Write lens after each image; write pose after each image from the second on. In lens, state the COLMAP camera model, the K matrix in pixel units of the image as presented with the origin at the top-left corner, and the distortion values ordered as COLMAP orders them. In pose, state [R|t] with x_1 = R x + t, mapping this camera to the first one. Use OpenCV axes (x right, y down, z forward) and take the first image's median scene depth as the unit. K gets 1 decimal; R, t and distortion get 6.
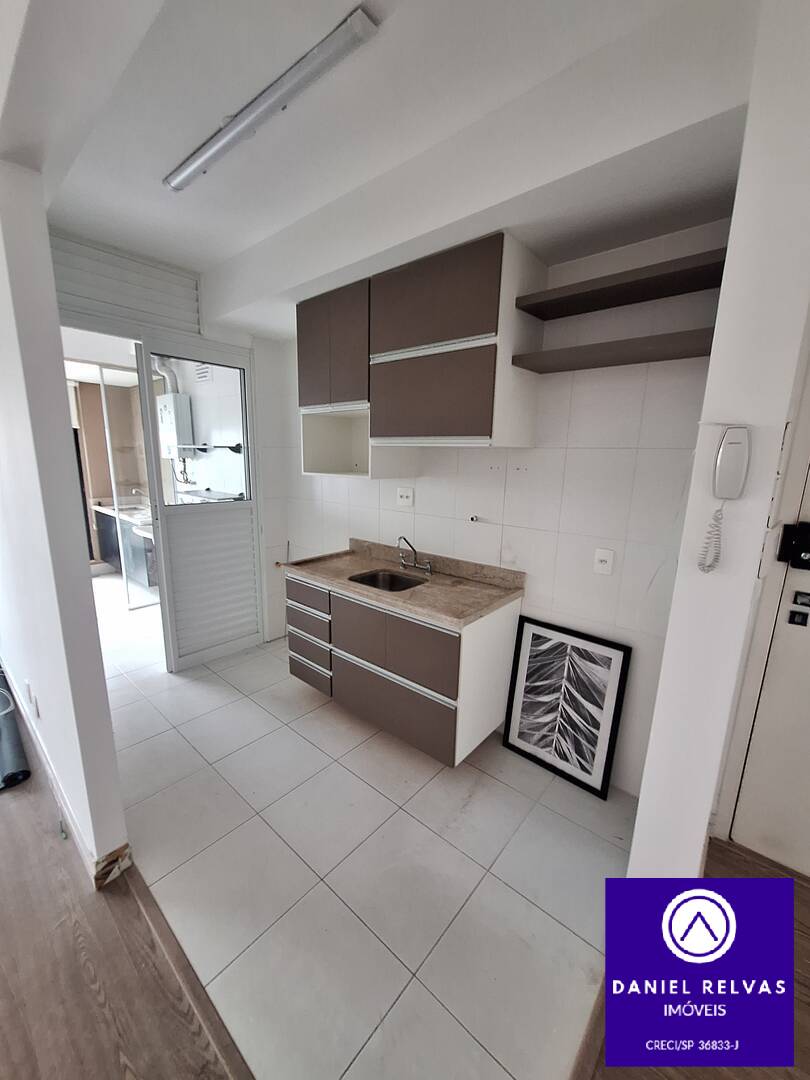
lens RADIAL K [[424.7, 0, 407.2], [0, 424.7, 543.0], [0, 0, 1]] dist [-0.009855, 0.000707]
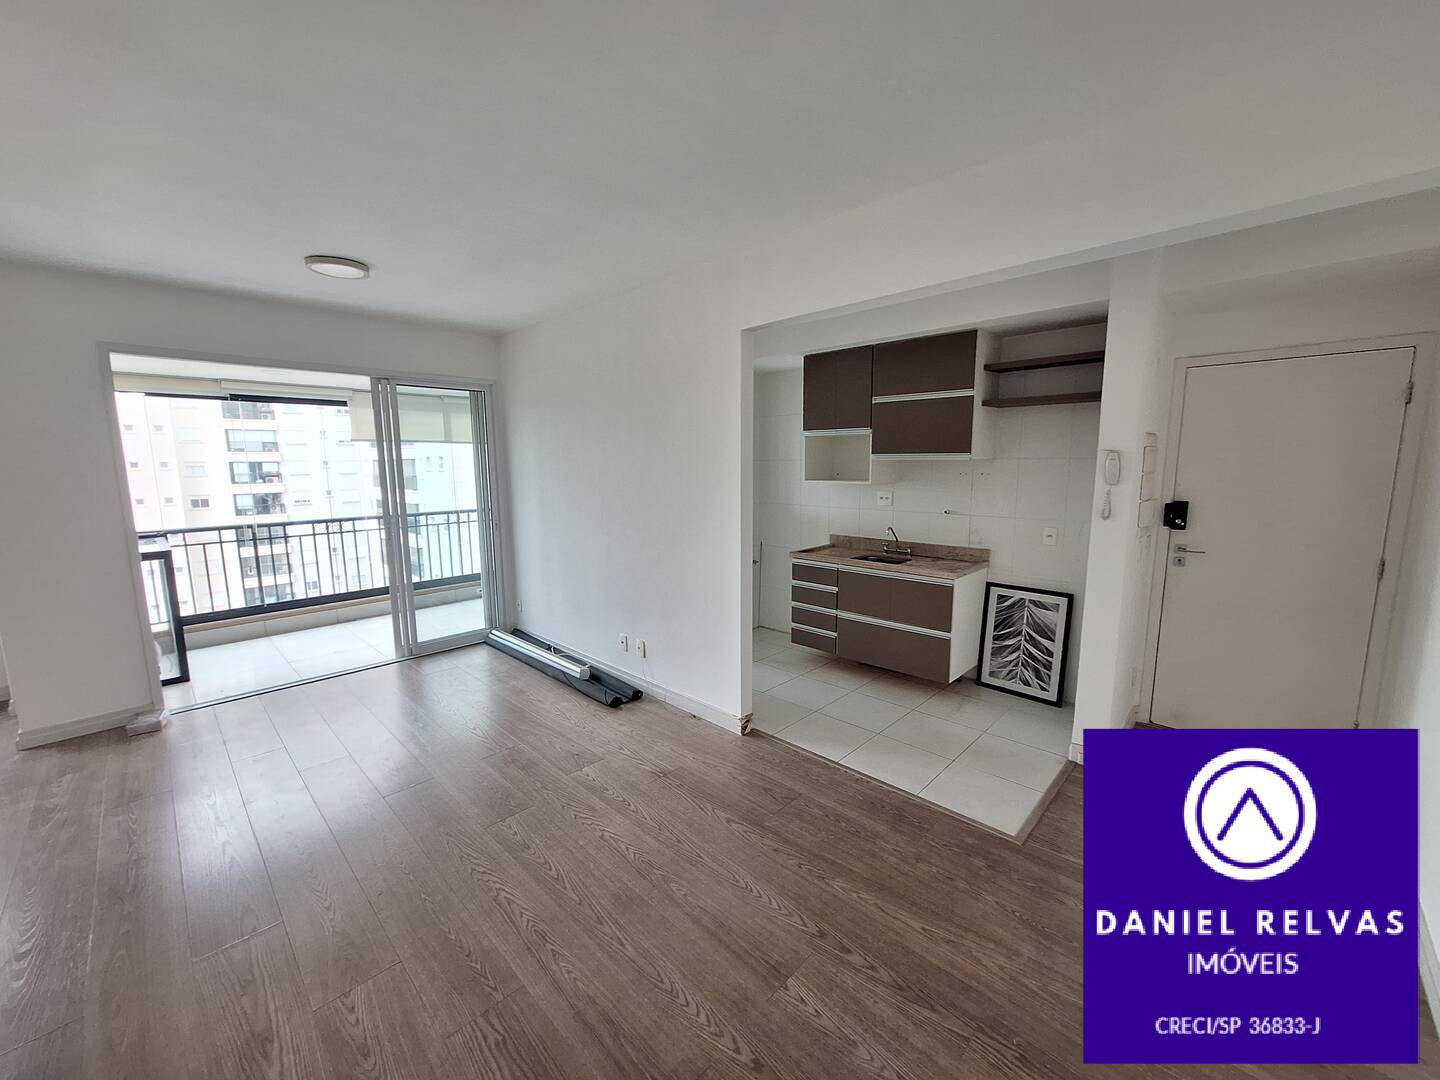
lens RADIAL K [[566.3, 0, 730.4], [0, 566.3, 541.0], [0, 0, 1]] dist [-0.009855, 0.000707]
pose [[0.997807, -0.019095, -0.063372, -0.445865], [0.014992, 0.997798, -0.064604, 0.151184], [0.064466, 0.063512, 0.995897, -0.874217]]
